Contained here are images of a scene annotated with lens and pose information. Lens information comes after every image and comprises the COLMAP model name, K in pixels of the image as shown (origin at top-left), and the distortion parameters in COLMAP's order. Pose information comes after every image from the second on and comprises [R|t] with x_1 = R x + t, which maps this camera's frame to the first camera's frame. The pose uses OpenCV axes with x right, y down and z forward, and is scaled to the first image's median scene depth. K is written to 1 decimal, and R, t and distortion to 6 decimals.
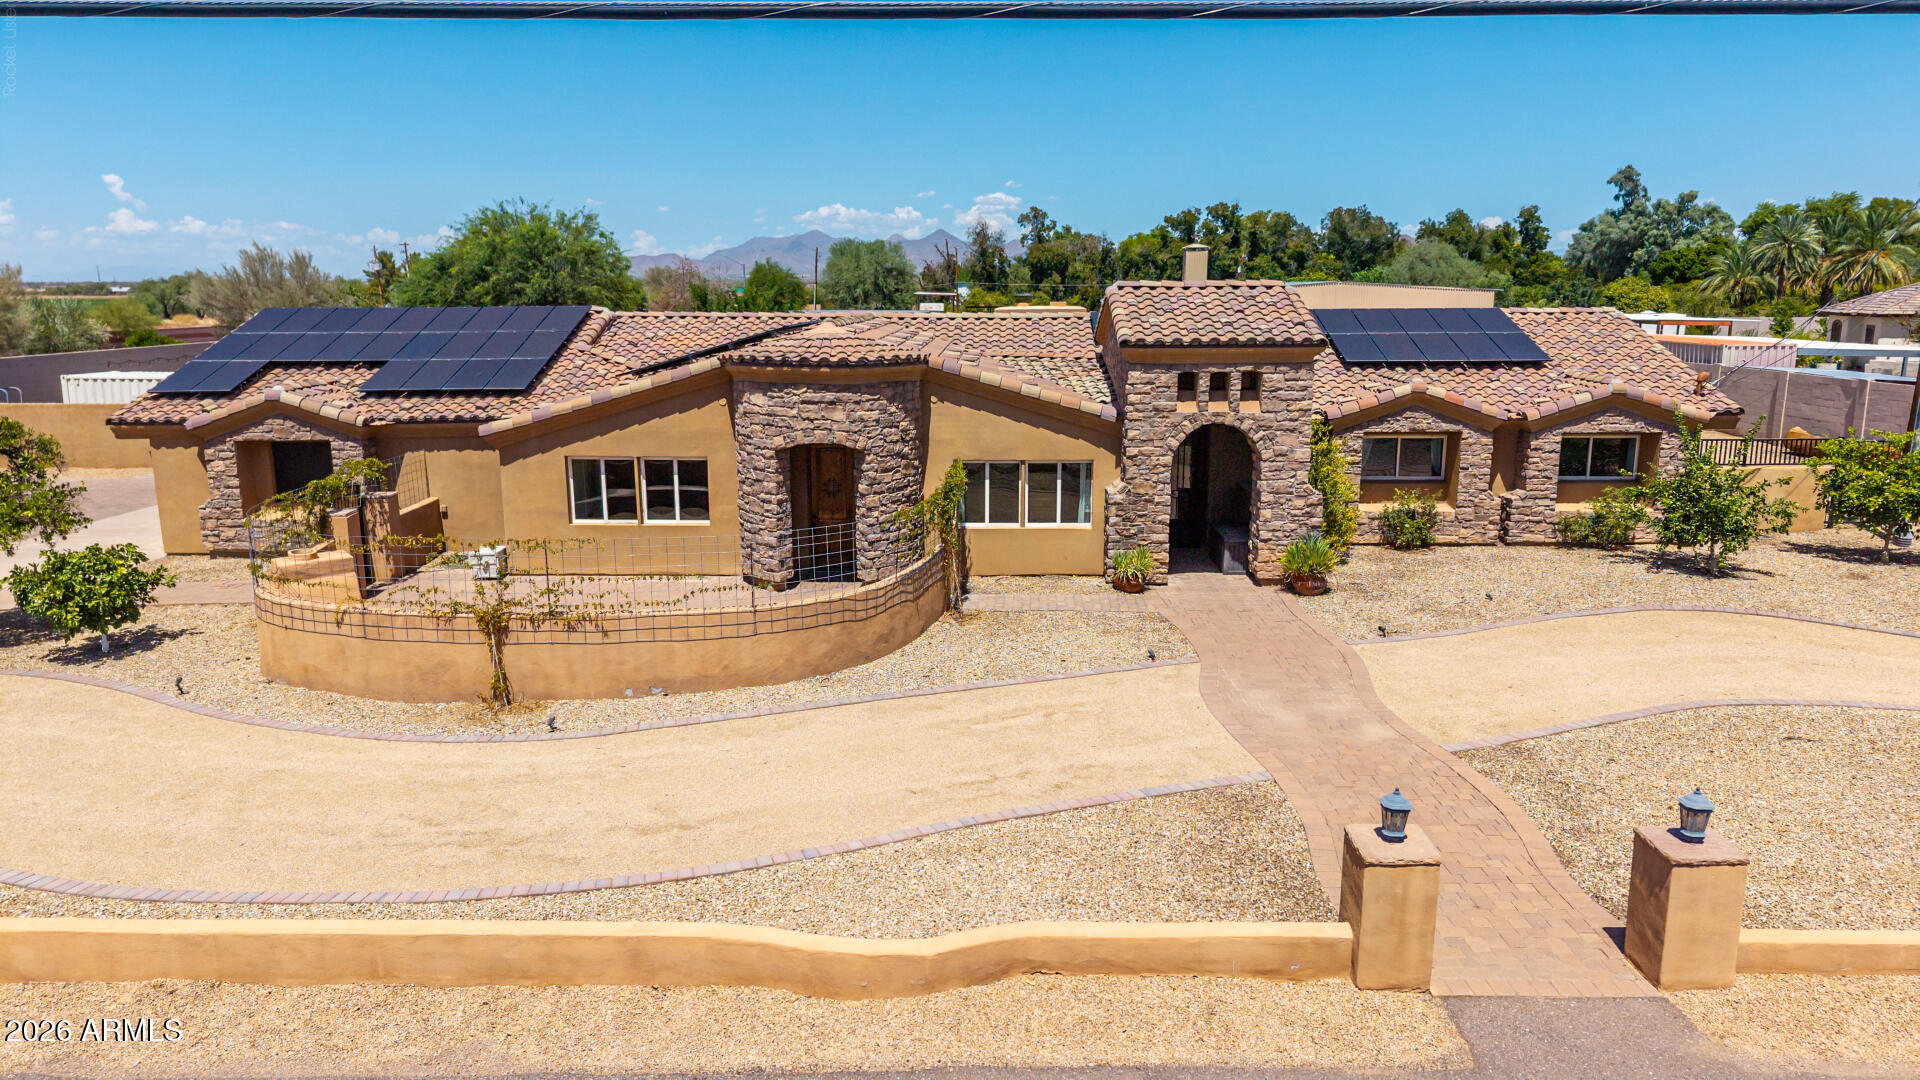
lens RADIAL K [[1286.0, 0, 955.2], [0, 1286.0, 545.9], [0, 0, 1]] dist [0.043117, -0.066552]
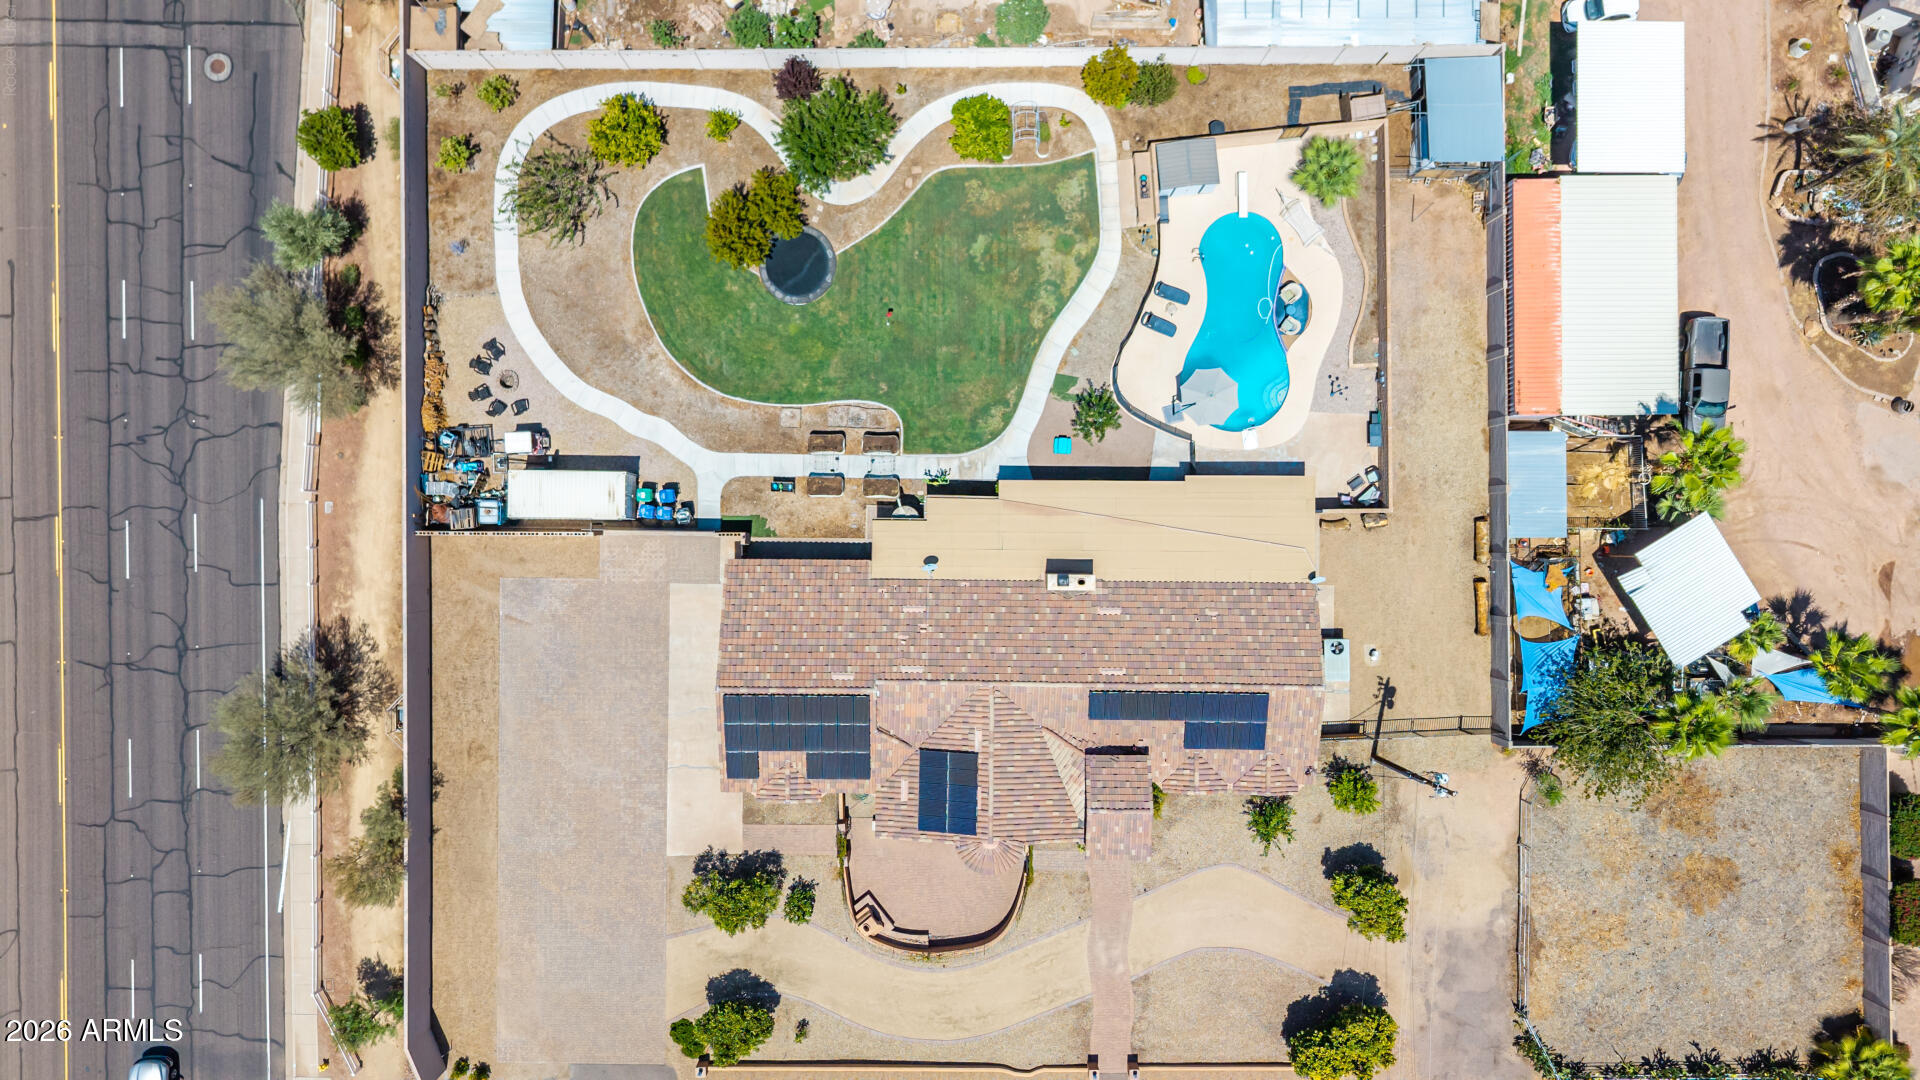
lens RADIAL K [[1286.0, 0, 955.2], [0, 1286.0, 545.9], [0, 0, 1]] dist [0.043117, -0.066552]
pose [[0.999777, -0.021031, 0.002093, -0.173872], [0.001991, 0.192343, 0.981326, -3.265148], [-0.021040, -0.981102, 0.192341, 1.105839]]
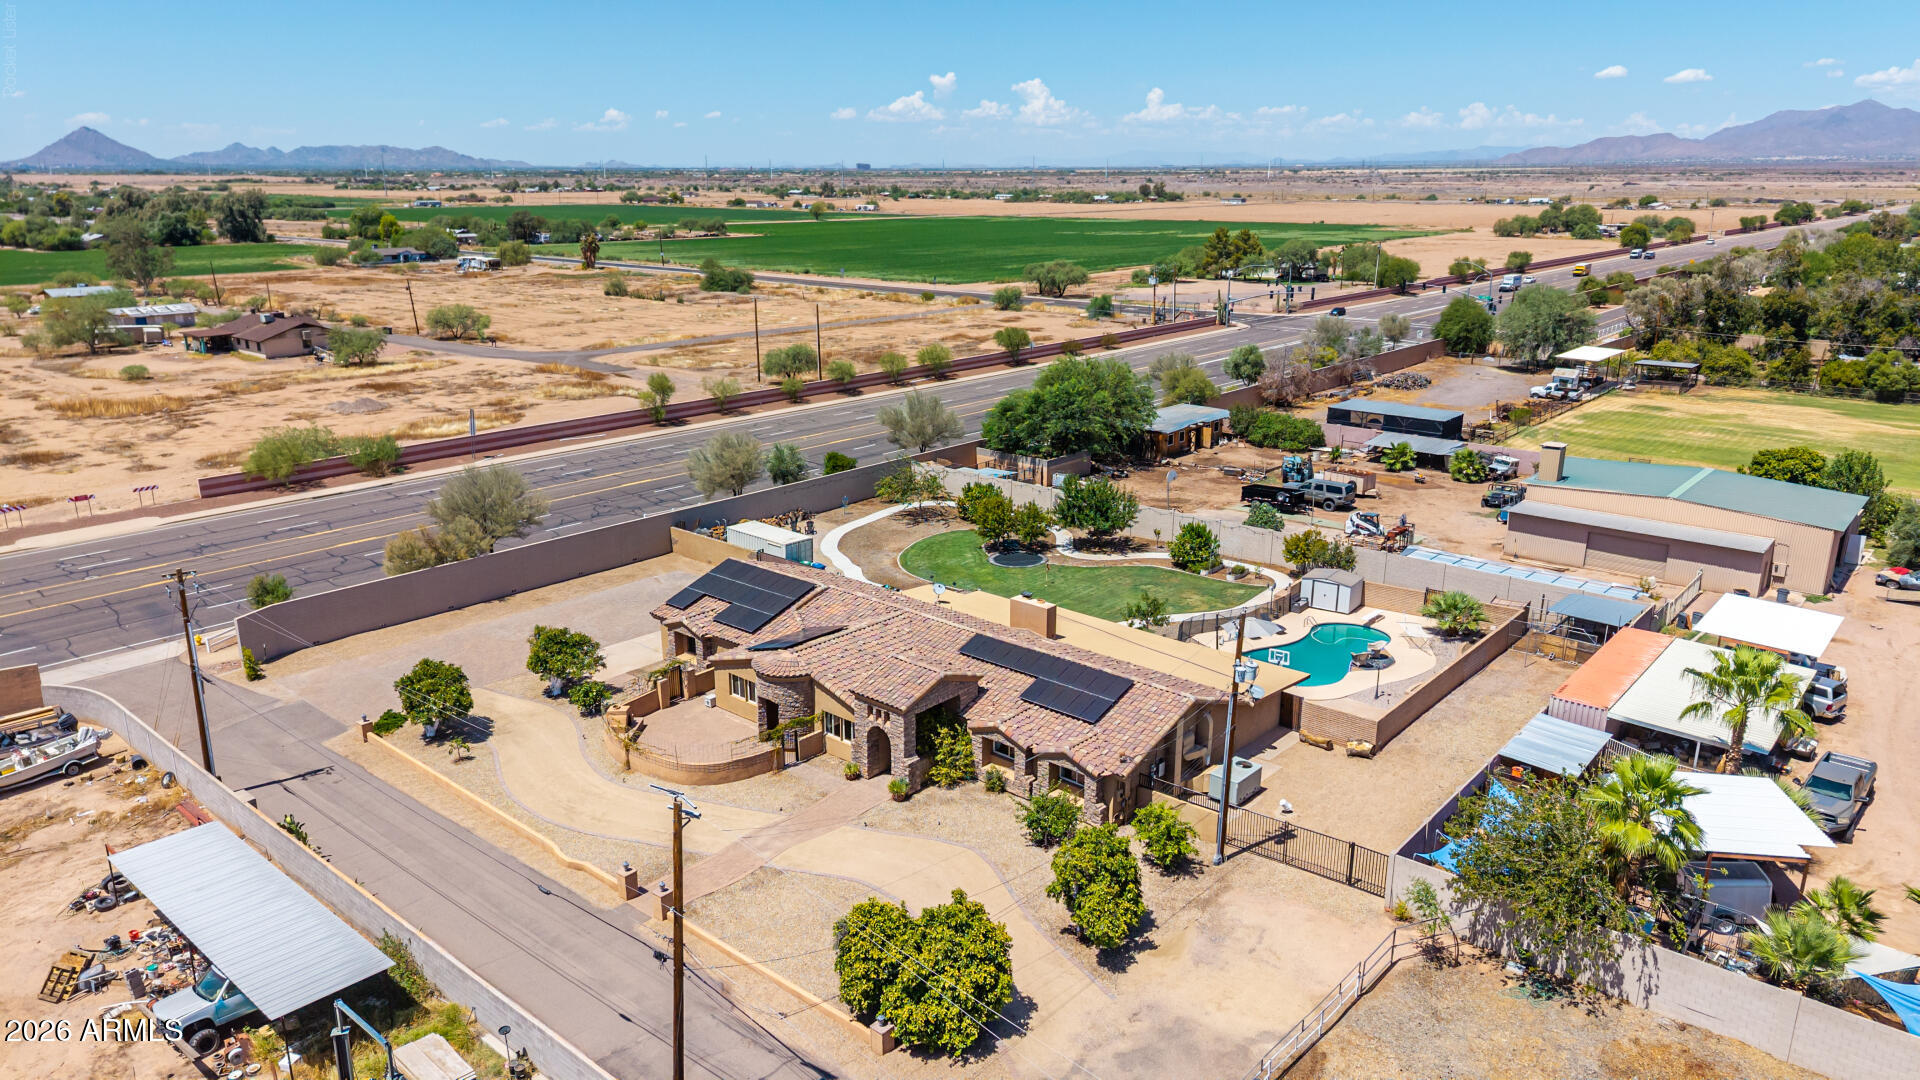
lens RADIAL K [[1286.0, 0, 955.2], [0, 1286.0, 545.9], [0, 0, 1]] dist [0.043117, -0.066552]
pose [[0.766116, 0.182655, -0.616201, 1.832468], [-0.129337, 0.982967, 0.130570, -0.803540], [0.629554, -0.020335, 0.776690, -0.912325]]
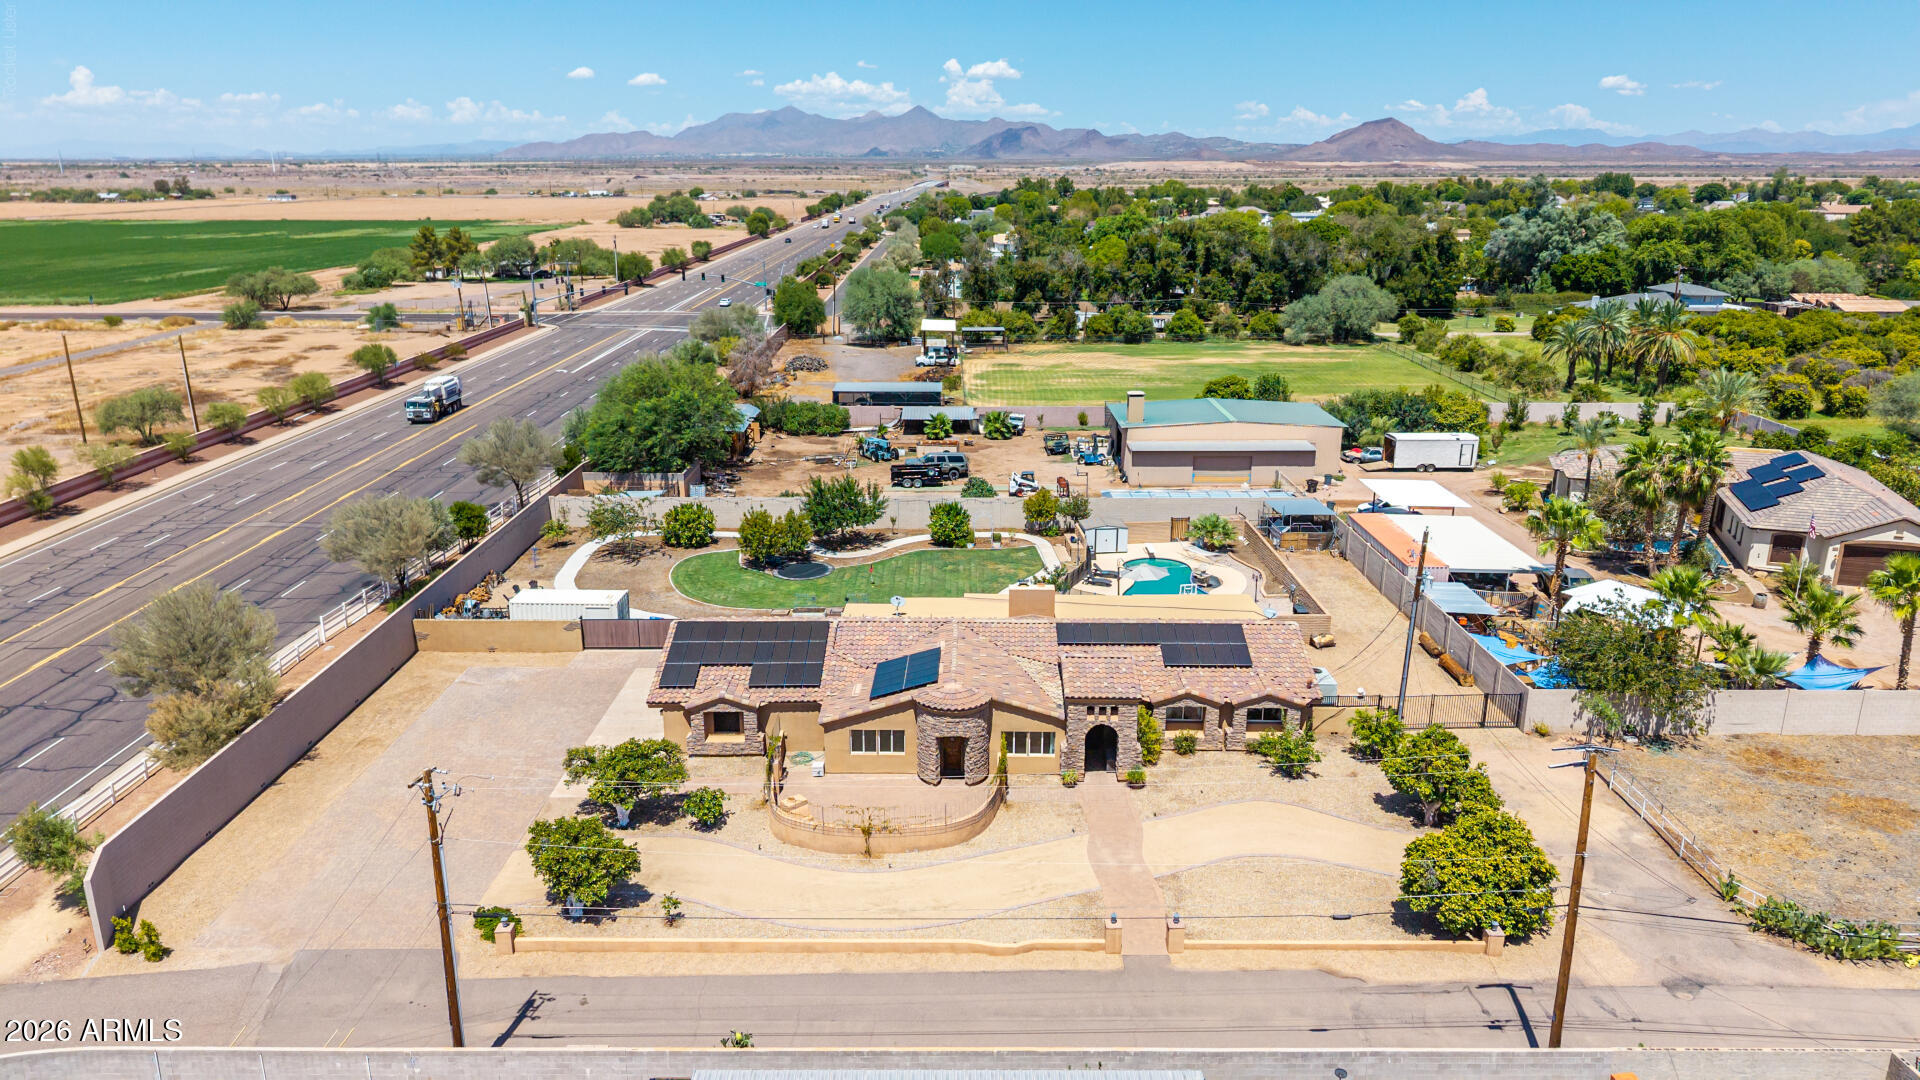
lens RADIAL K [[1281.1, 0, 953.7], [0, 1281.1, 542.0], [0, 0, 1]] dist [0.067270, -0.093443]
pose [[0.999887, -0.001434, 0.014993, -0.136696], [0.000142, 0.996308, 0.085848, -0.678302], [-0.015061, -0.085836, 0.996195, -1.548658]]
